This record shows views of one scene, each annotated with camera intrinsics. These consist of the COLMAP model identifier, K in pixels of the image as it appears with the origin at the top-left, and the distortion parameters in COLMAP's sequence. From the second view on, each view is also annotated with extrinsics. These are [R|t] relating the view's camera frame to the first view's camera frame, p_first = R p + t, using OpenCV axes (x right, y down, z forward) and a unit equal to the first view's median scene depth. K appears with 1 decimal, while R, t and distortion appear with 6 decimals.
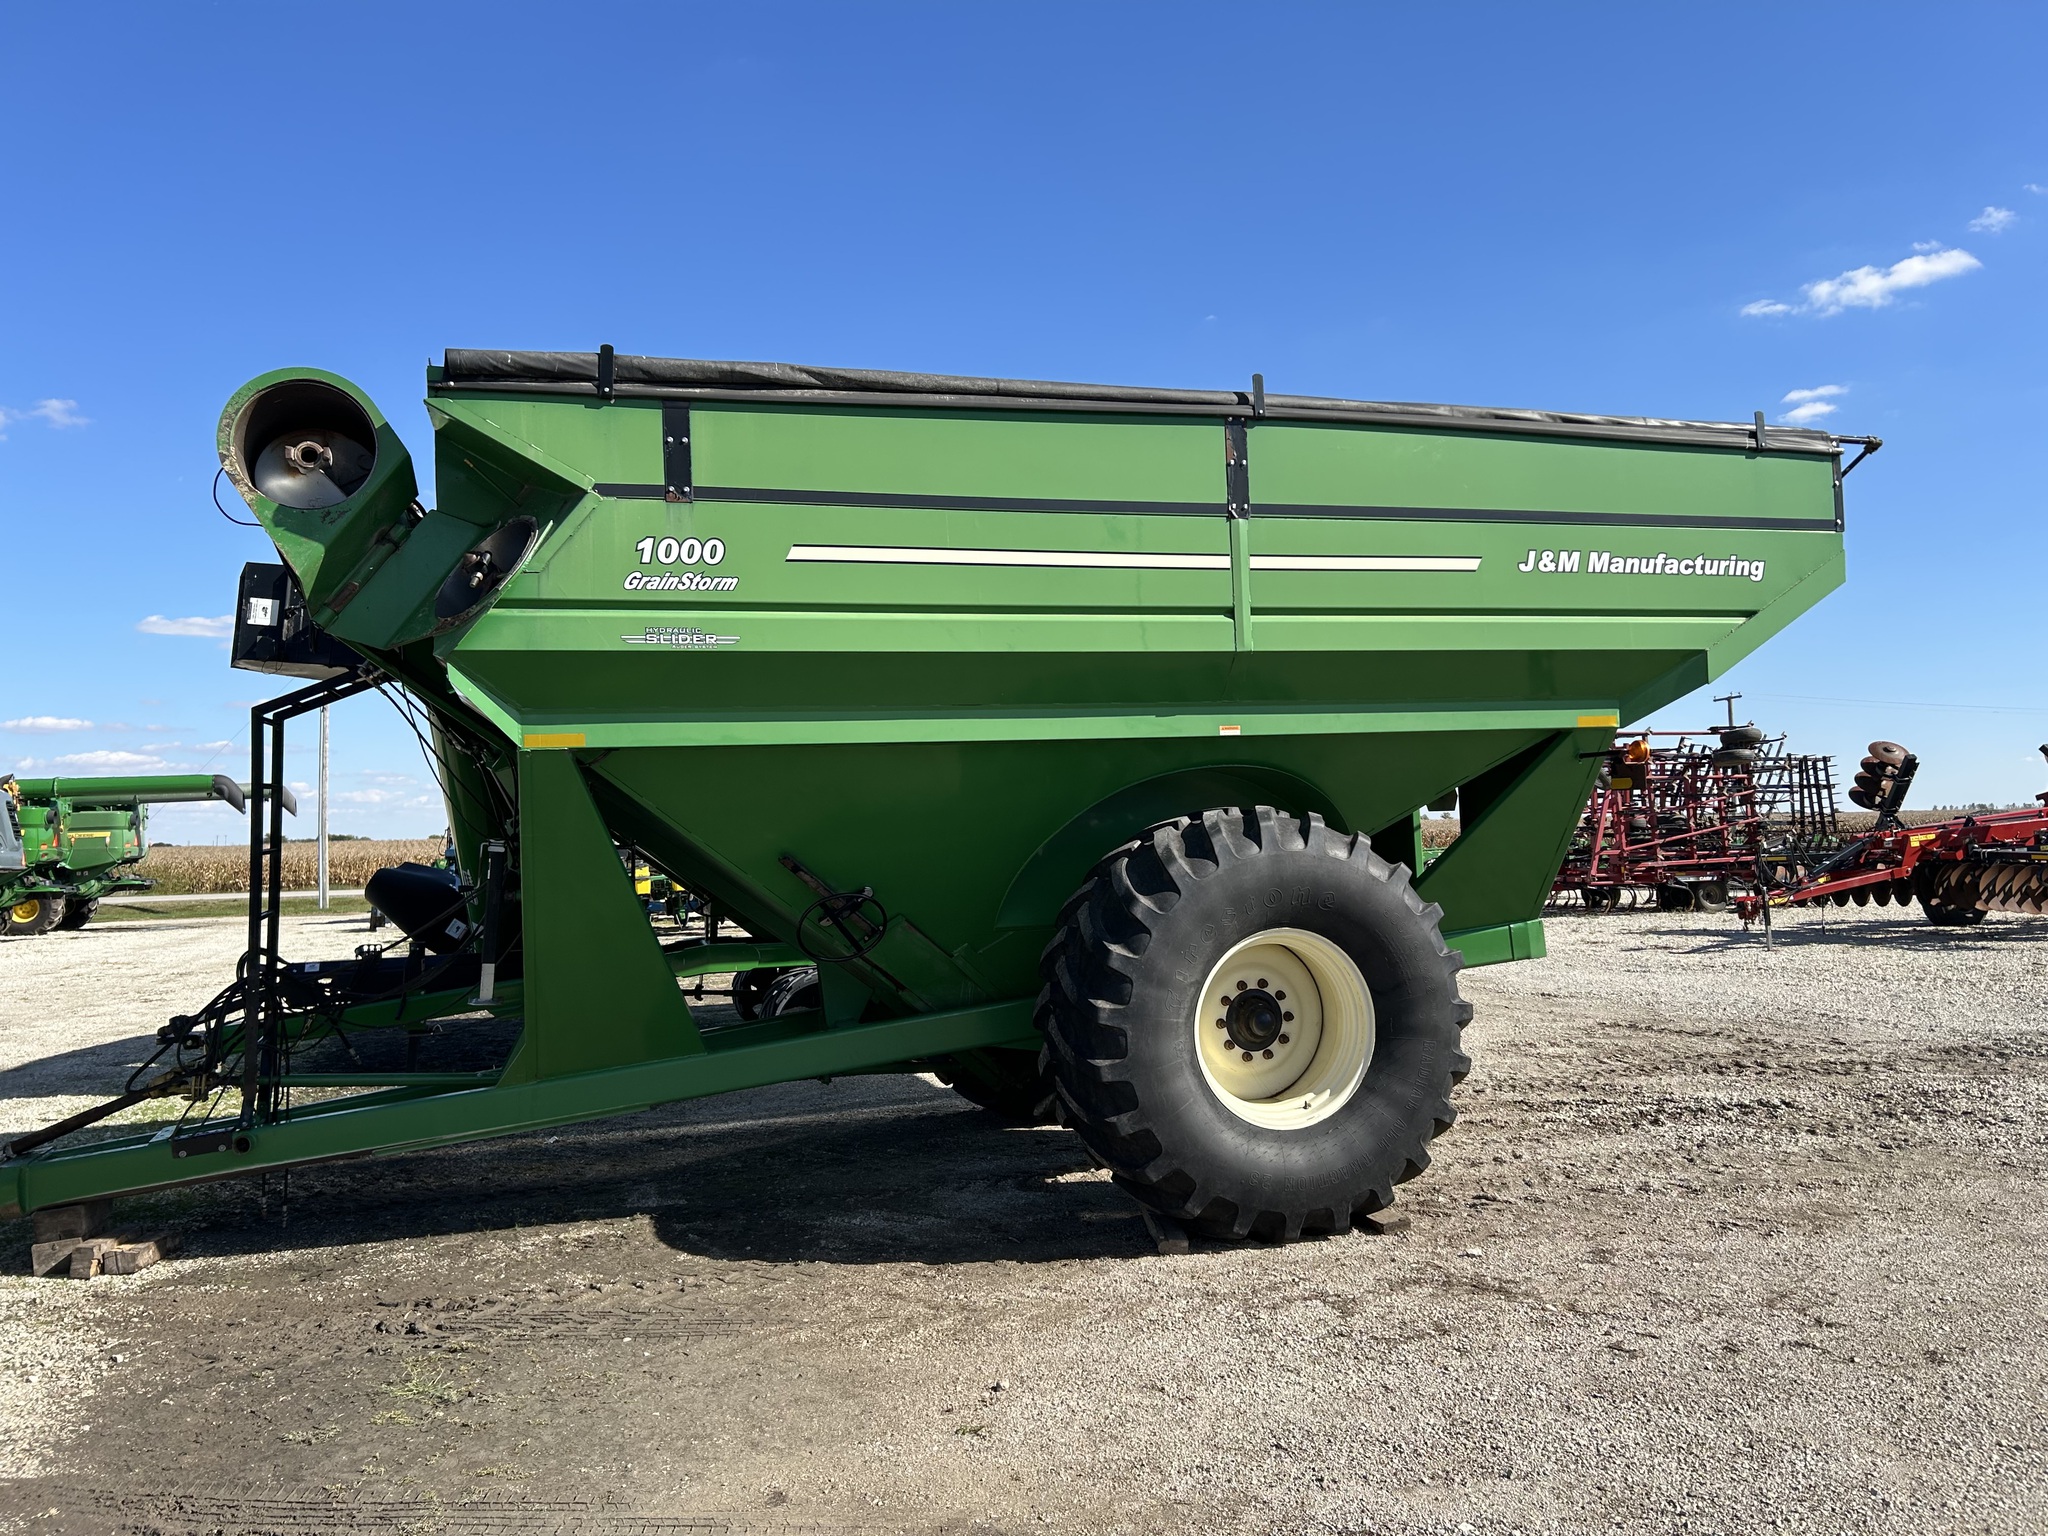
lens RADIAL K [[1512.2, 0, 1024.0], [0, 1512.2, 768.0], [0, 0, 1]] dist [0.107942, -0.107072]
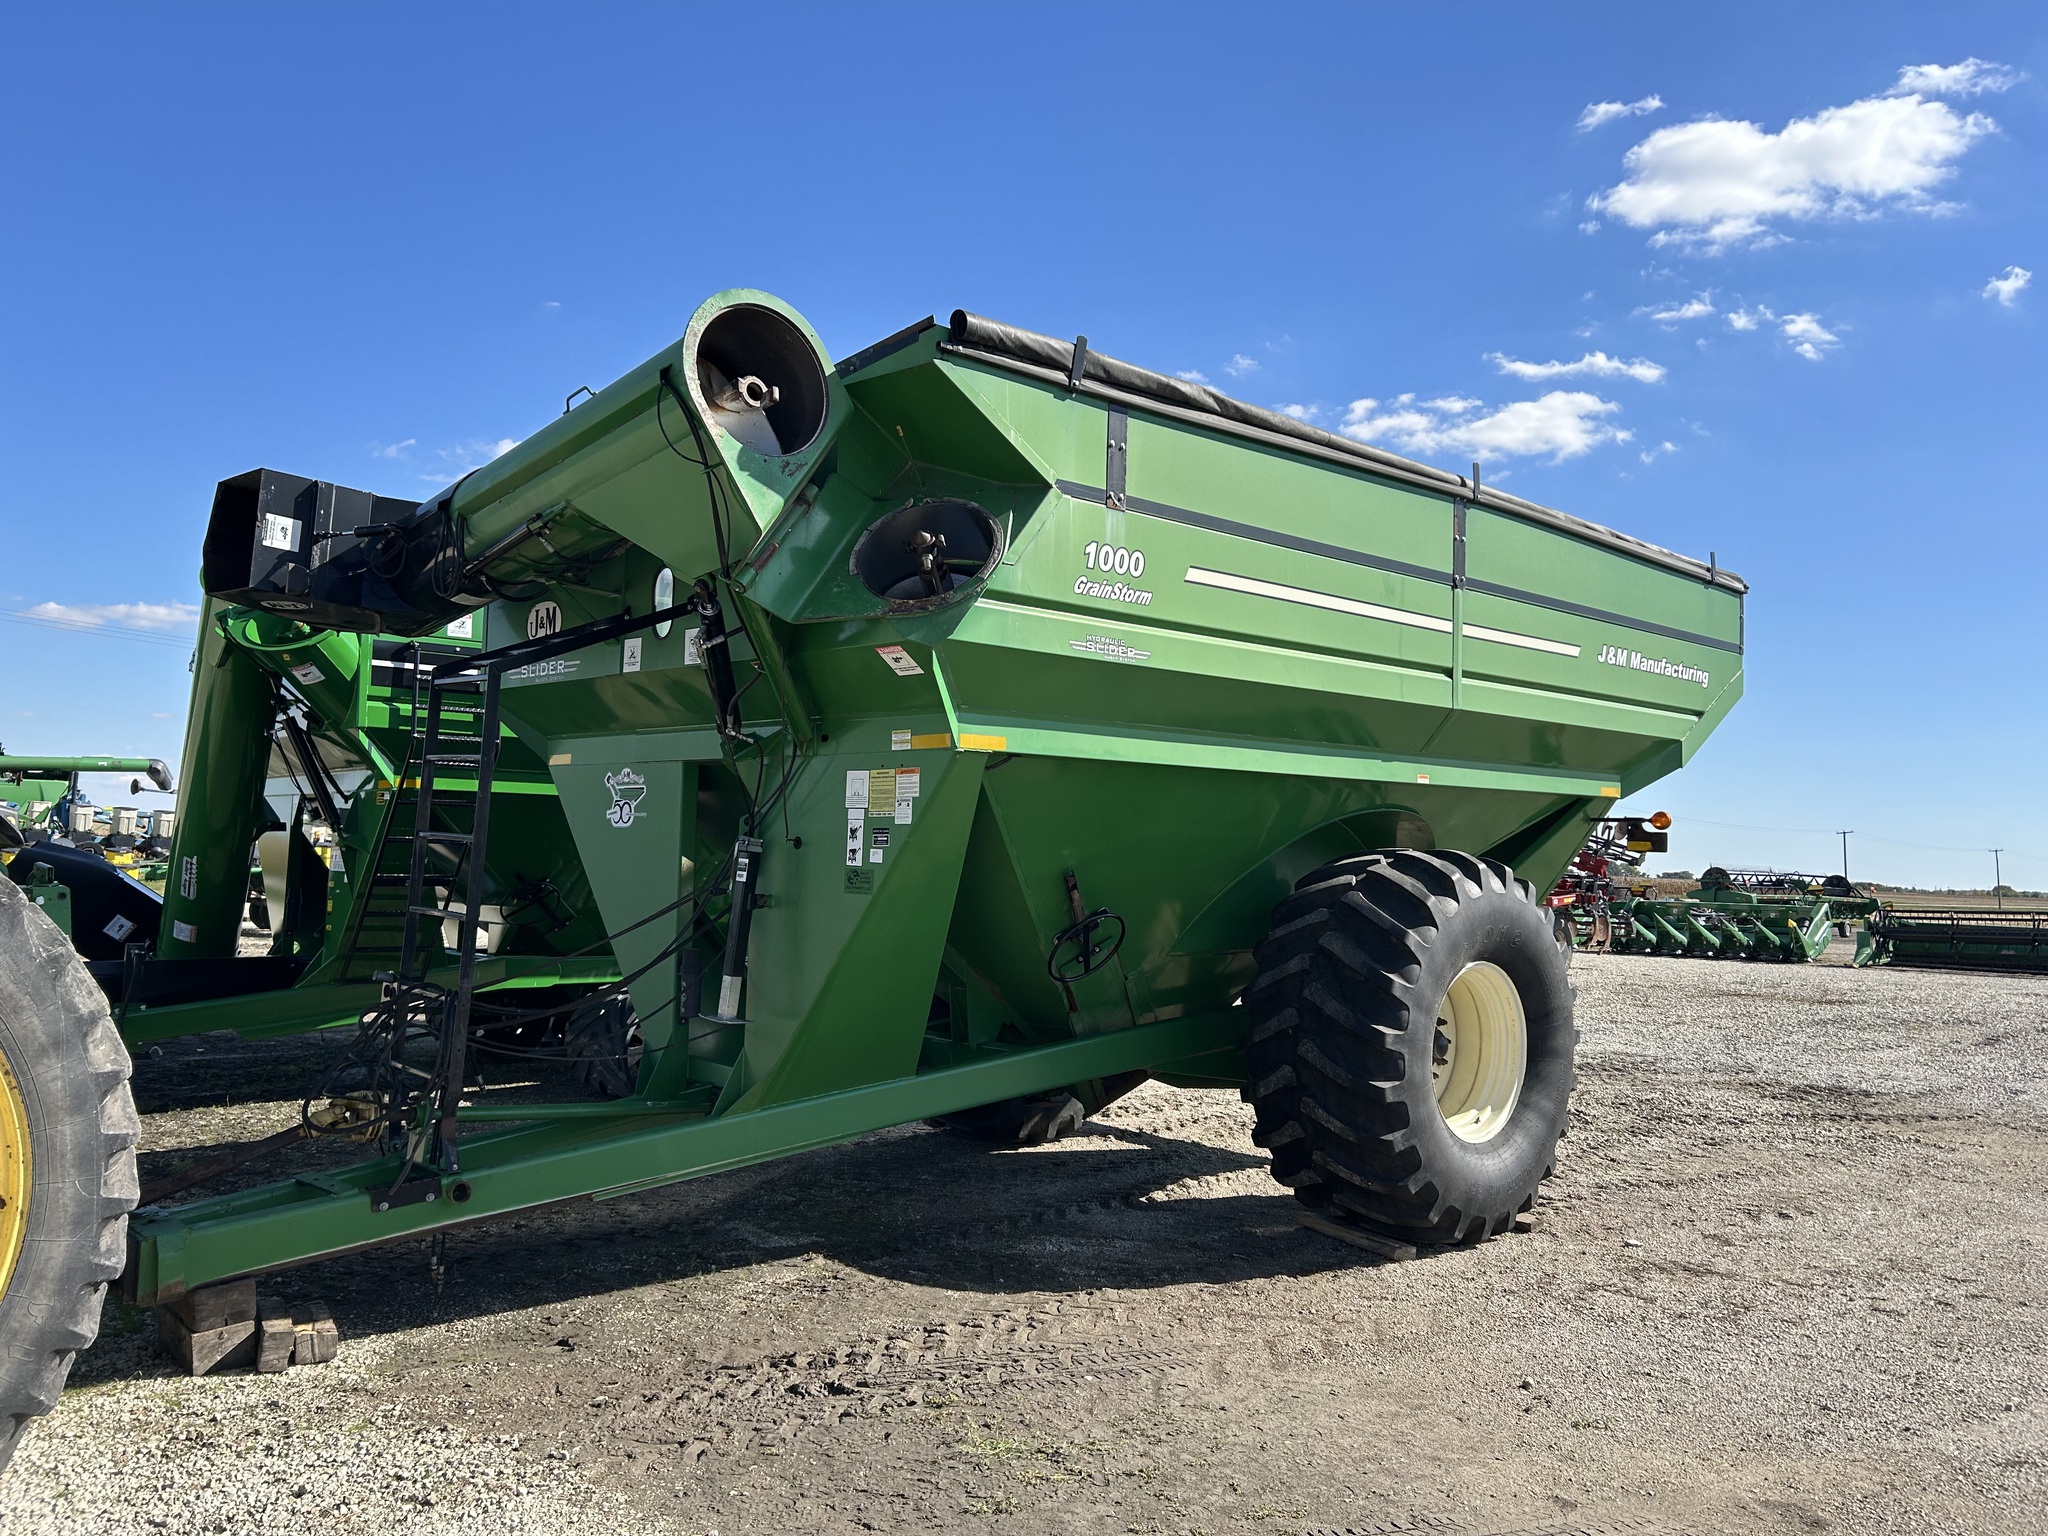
lens RADIAL K [[1525.6, 0, 1028.7], [0, 1525.6, 776.0], [0, 0, 1]] dist [0.072640, -0.050695]
pose [[0.898046, 0.074997, 0.433461, -0.622306], [-0.072855, 0.997109, -0.021576, 0.018341], [-0.433826, -0.012203, 0.900914, 0.131264]]
